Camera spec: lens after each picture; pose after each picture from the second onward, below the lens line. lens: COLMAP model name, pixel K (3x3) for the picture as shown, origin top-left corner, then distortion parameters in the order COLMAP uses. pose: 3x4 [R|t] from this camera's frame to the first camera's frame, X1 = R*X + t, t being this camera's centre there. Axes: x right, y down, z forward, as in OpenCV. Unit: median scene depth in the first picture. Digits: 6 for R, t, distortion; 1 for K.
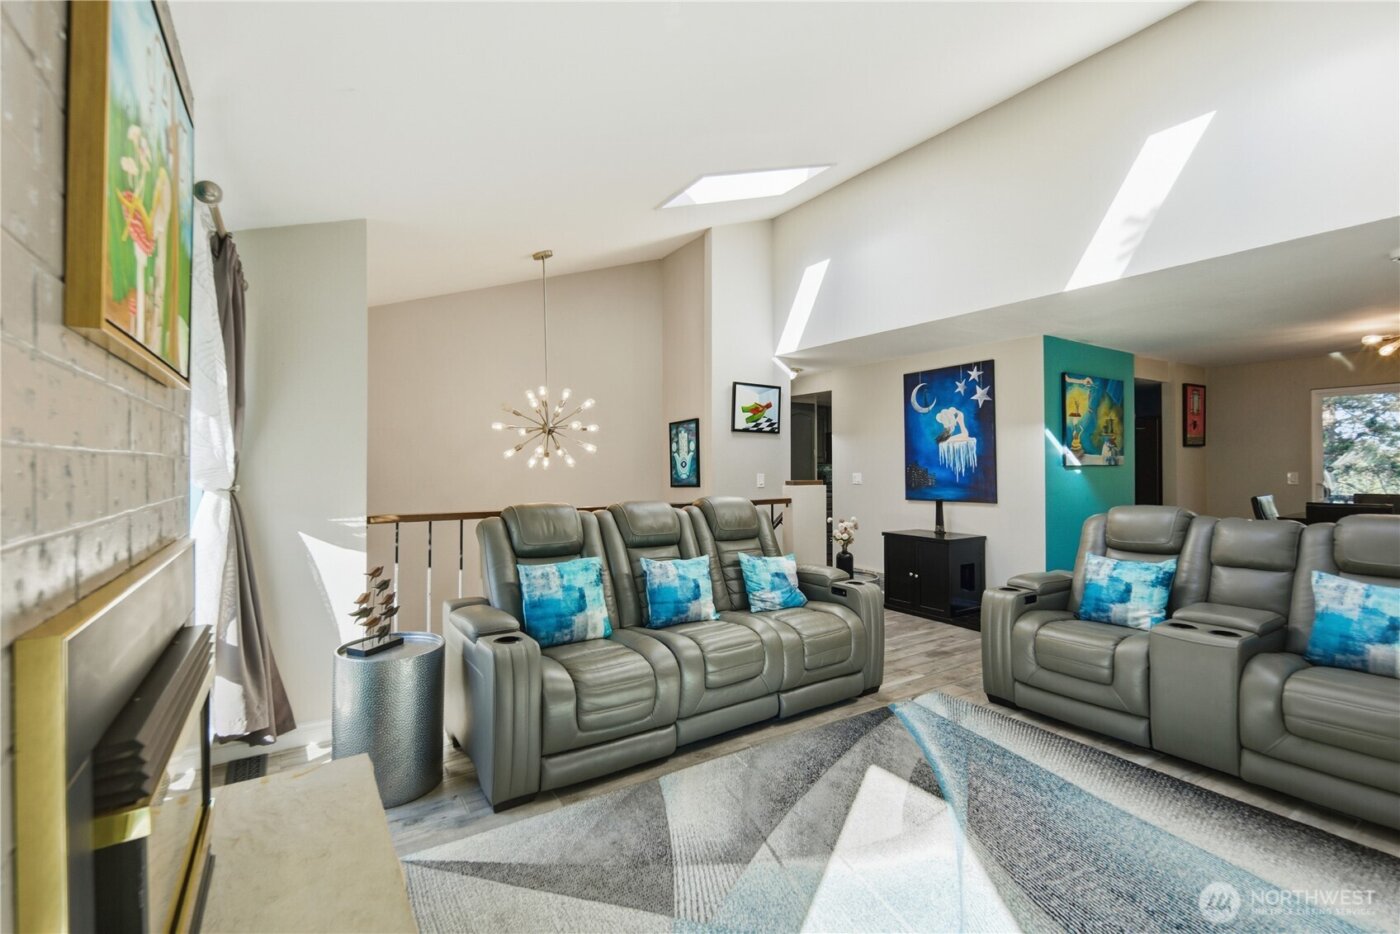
lens RADIAL K [[613.9, 0, 699.1], [0, 613.9, 466.7], [0, 0, 1]] dist [0.000553, 0.000048]
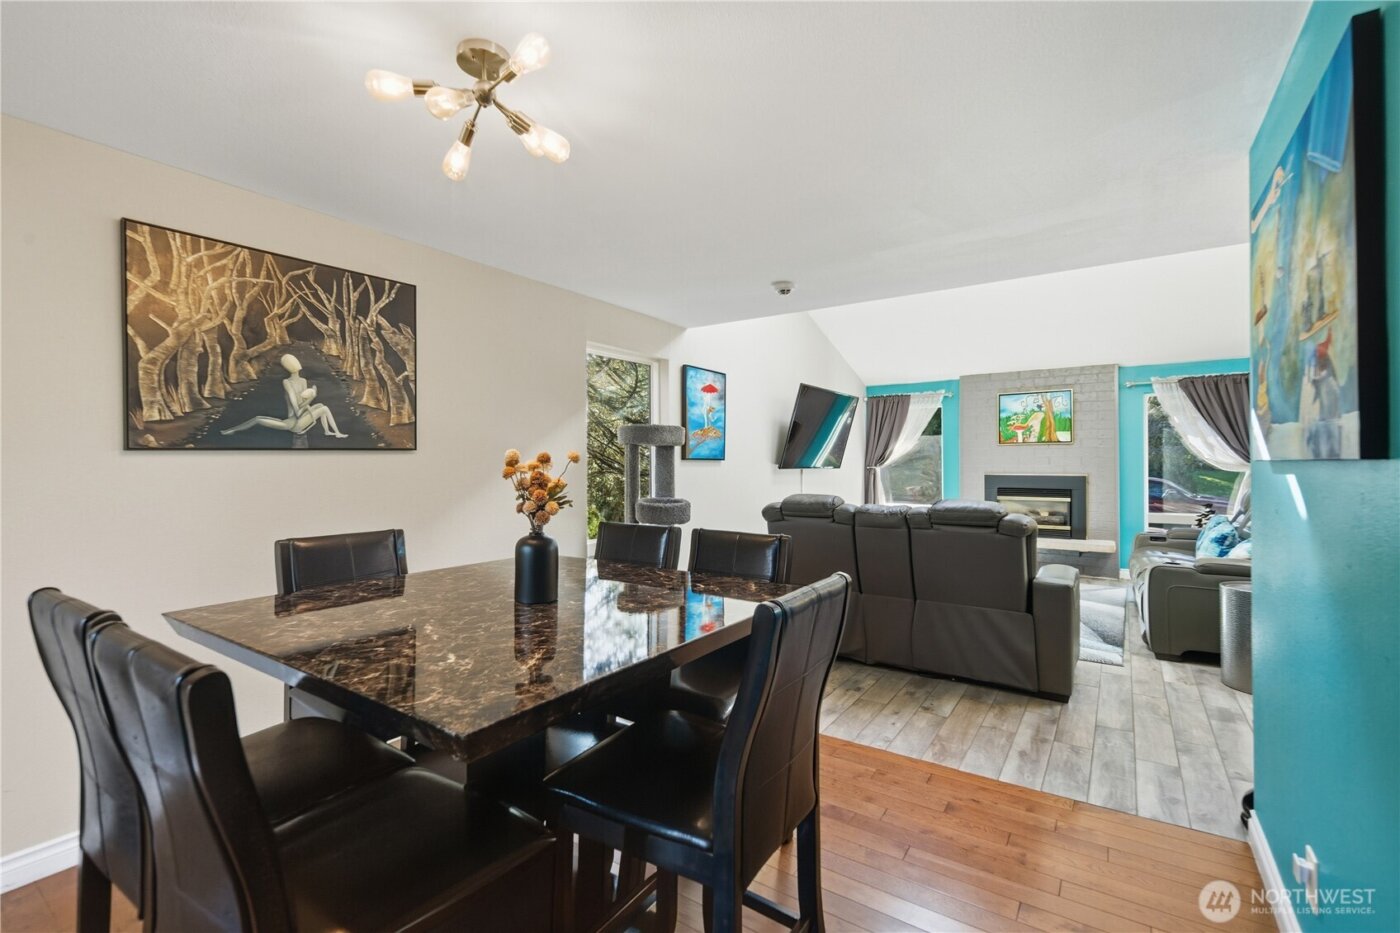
lens RADIAL K [[613.9, 0, 700.9], [0, 613.9, 462.3], [0, 0, 1]] dist [0.000553, 0.000048]
pose [[-0.921742, -0.001003, -0.387802, 1.375462], [0.001598, 0.999978, -0.006386, 0.000118], [0.387800, -0.006506, -0.921720, 1.562900]]
